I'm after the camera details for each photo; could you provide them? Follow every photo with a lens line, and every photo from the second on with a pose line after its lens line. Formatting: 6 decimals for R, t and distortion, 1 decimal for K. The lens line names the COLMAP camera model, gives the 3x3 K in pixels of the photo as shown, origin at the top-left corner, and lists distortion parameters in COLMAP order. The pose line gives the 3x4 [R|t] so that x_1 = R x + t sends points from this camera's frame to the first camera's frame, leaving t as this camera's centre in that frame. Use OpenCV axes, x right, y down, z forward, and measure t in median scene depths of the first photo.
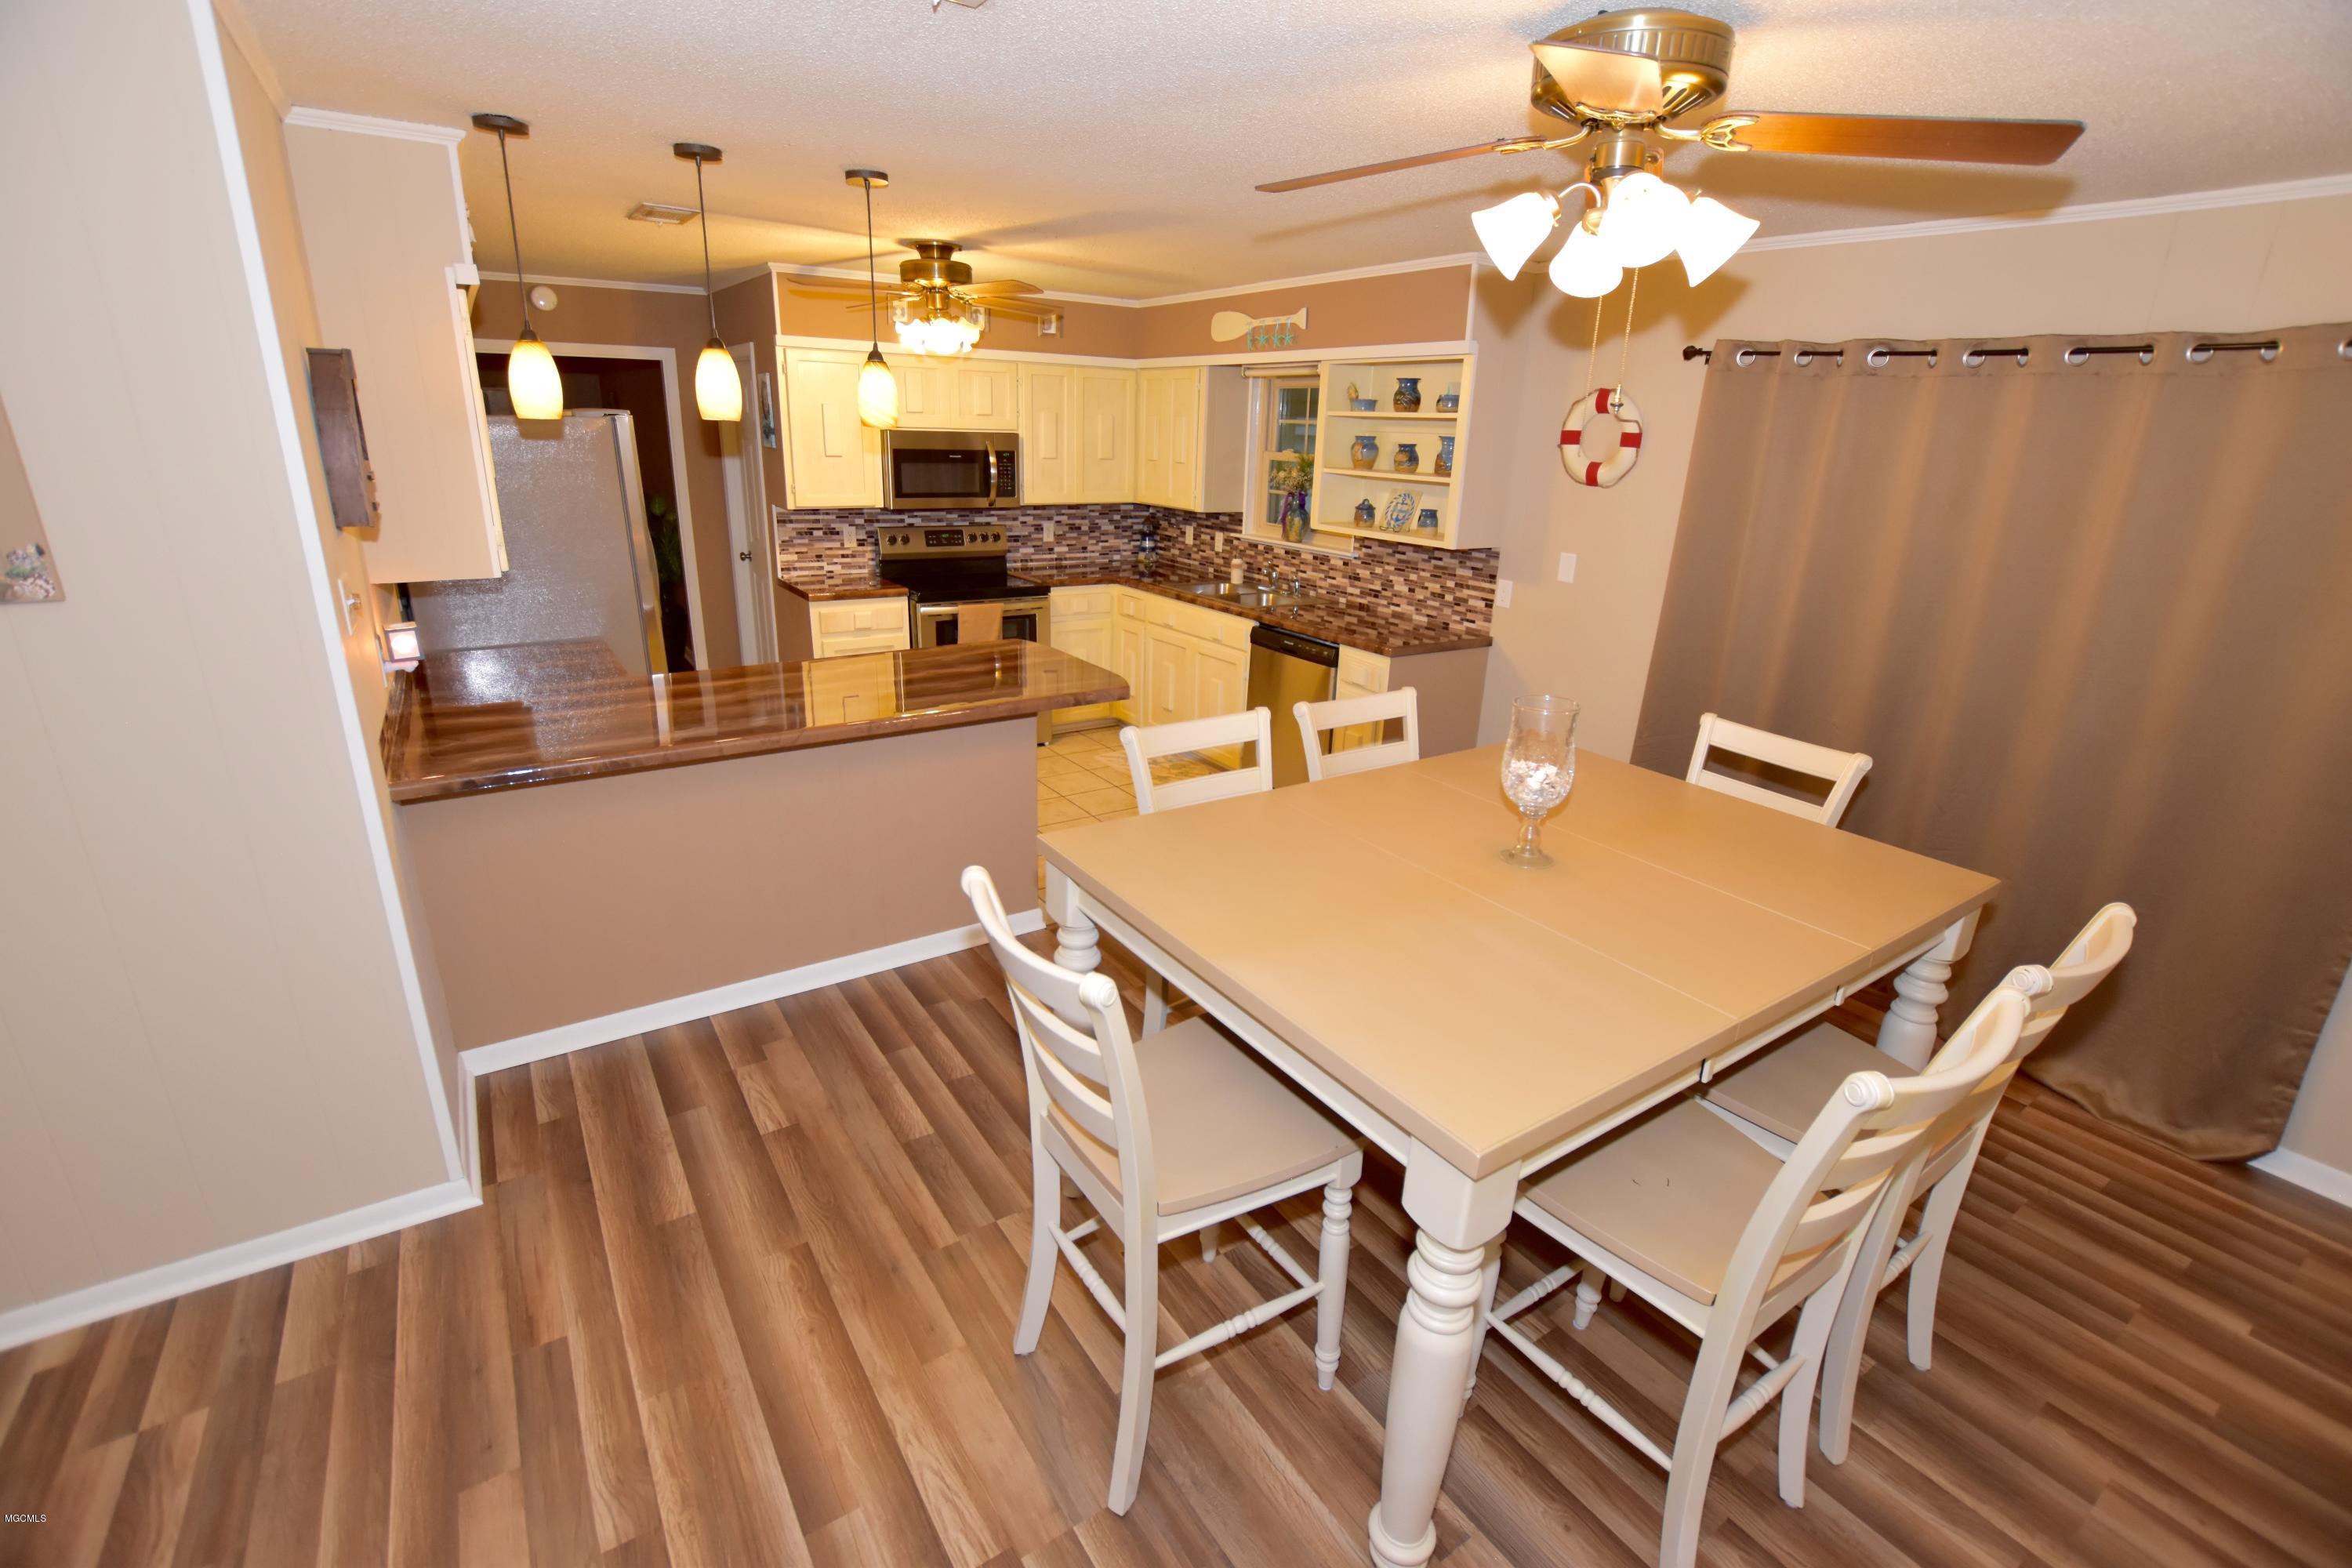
lens RADIAL K [[1038.8, 0, 1181.6], [0, 1038.8, 778.7], [0, 0, 1]] dist [-0.031112, 0.001219]
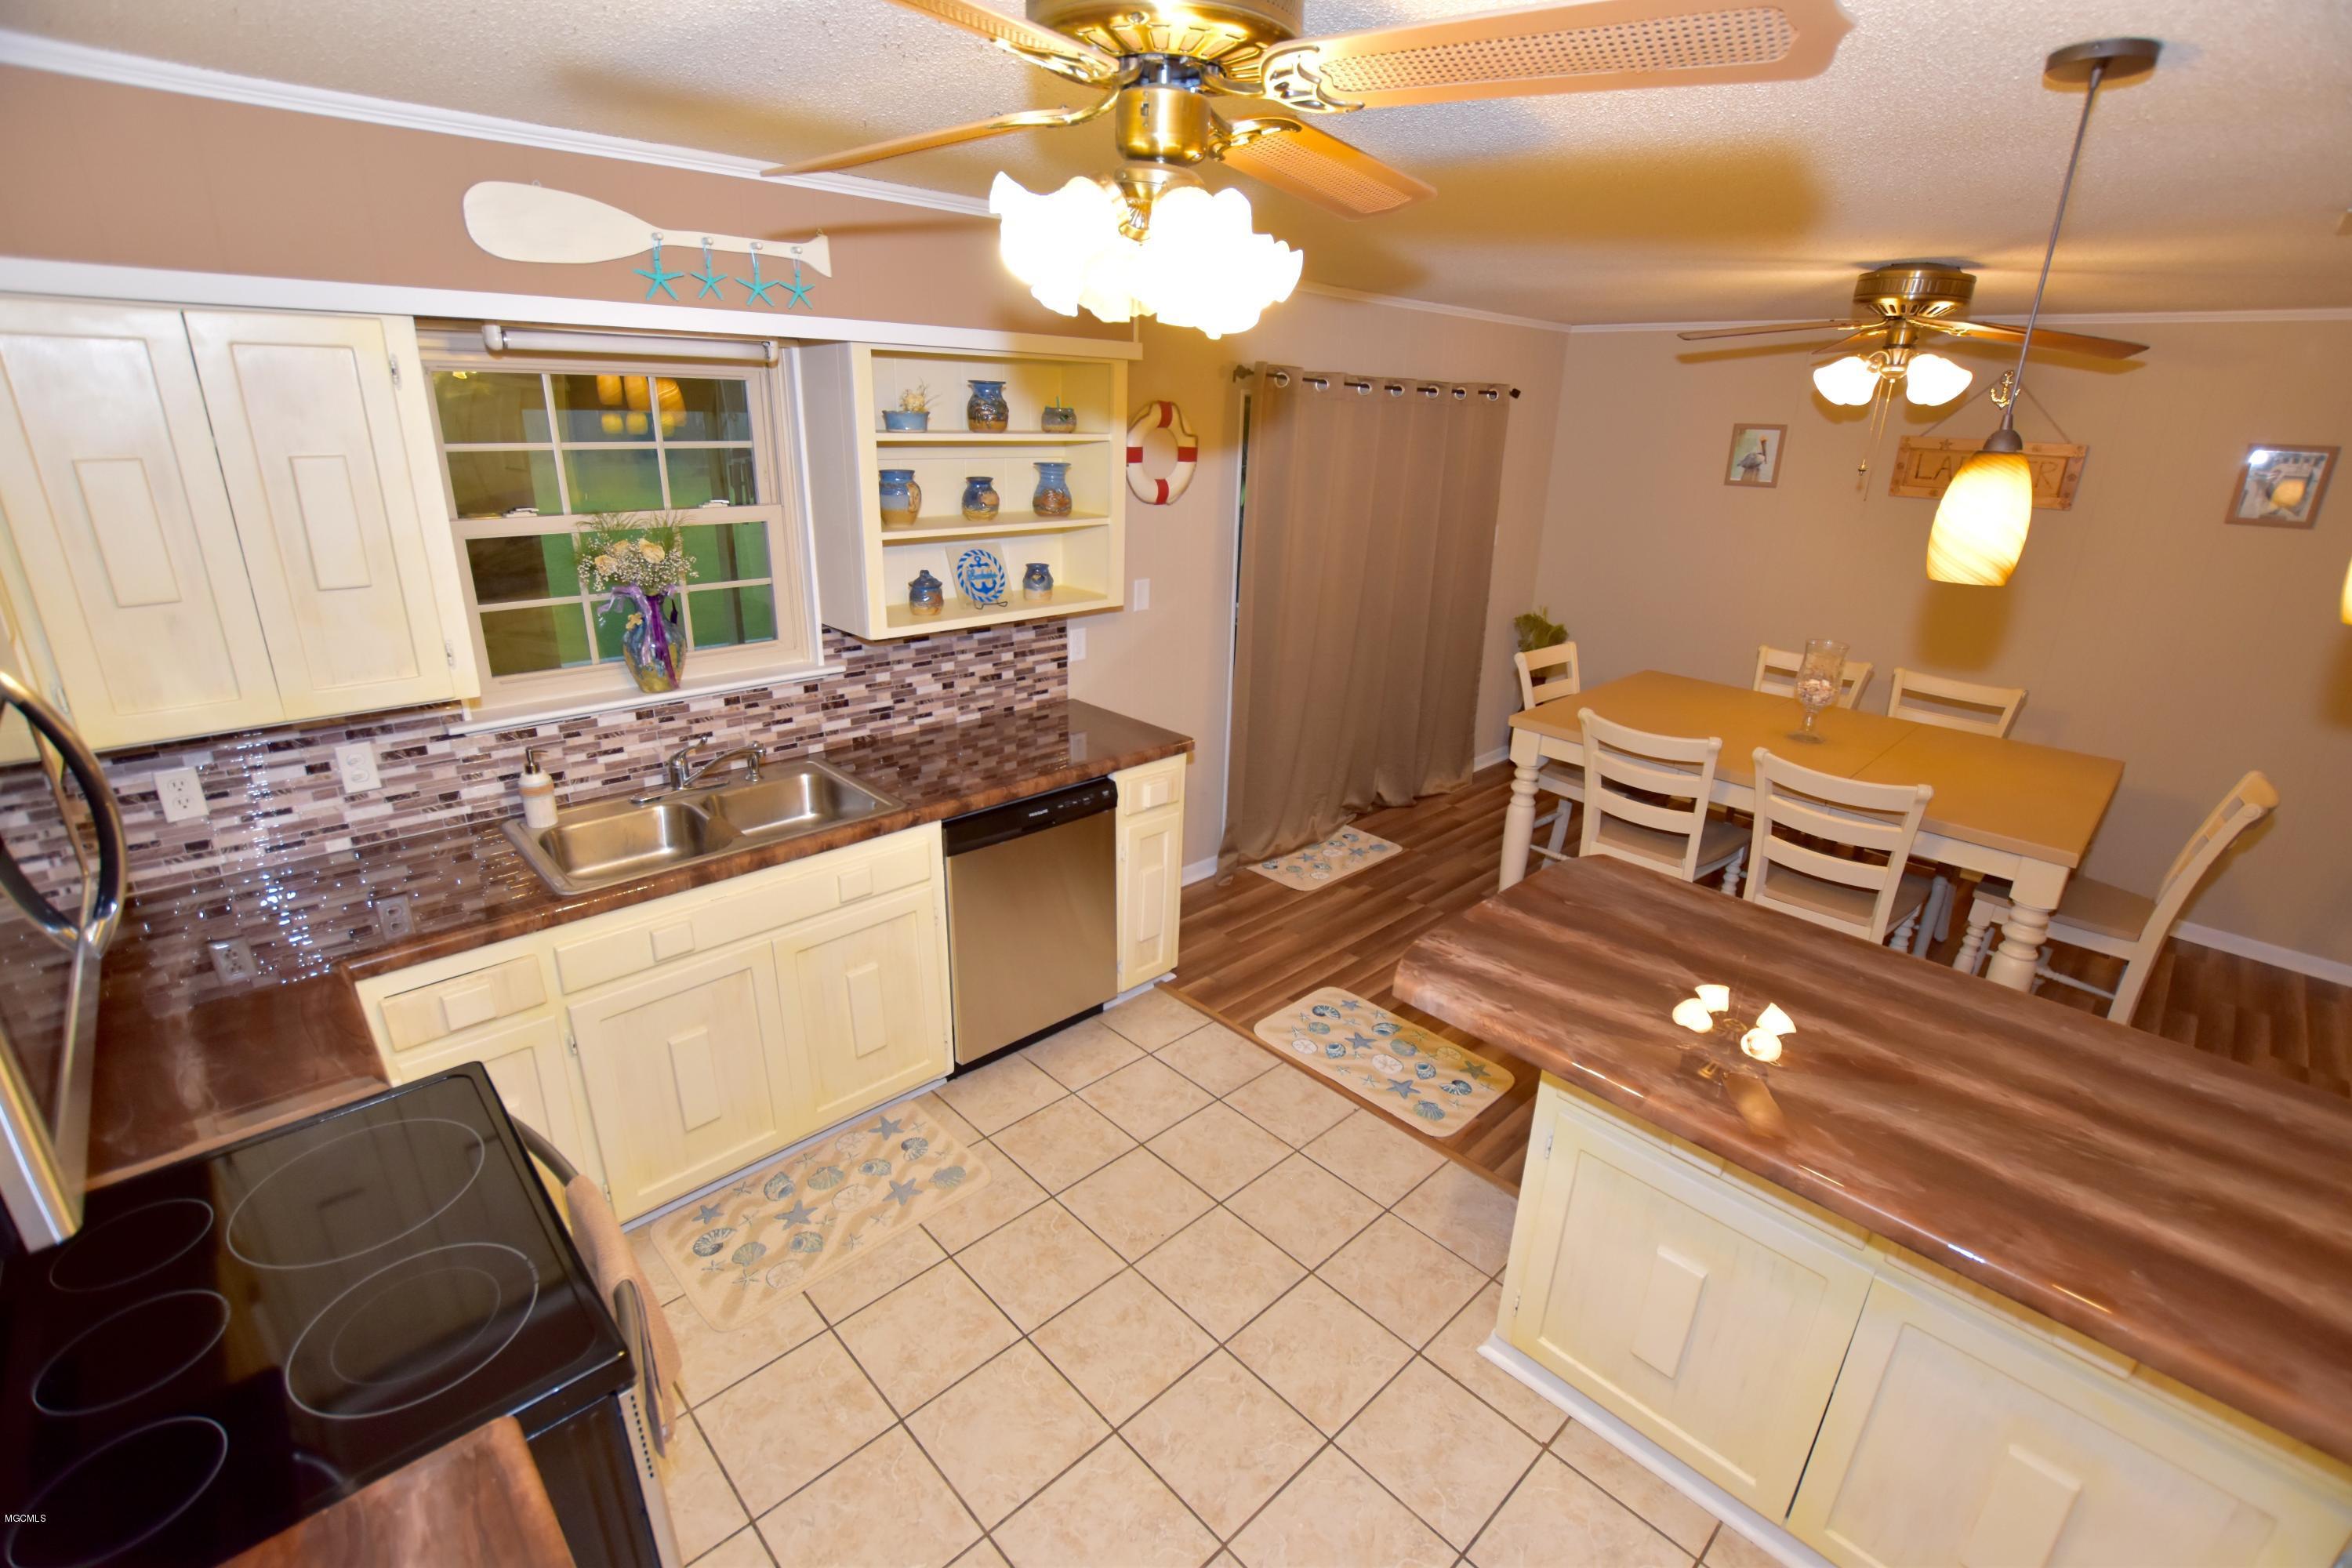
lens RADIAL K [[1038.5, 0, 1173.1], [0, 1038.5, 763.5], [0, 0, 1]] dist [-0.016468, 0.000279]
pose [[-0.162602, -0.348775, 0.922993, -0.411815], [0.294711, 0.875573, 0.382775, -0.321972], [-0.941651, 0.334257, -0.039582, 0.817613]]
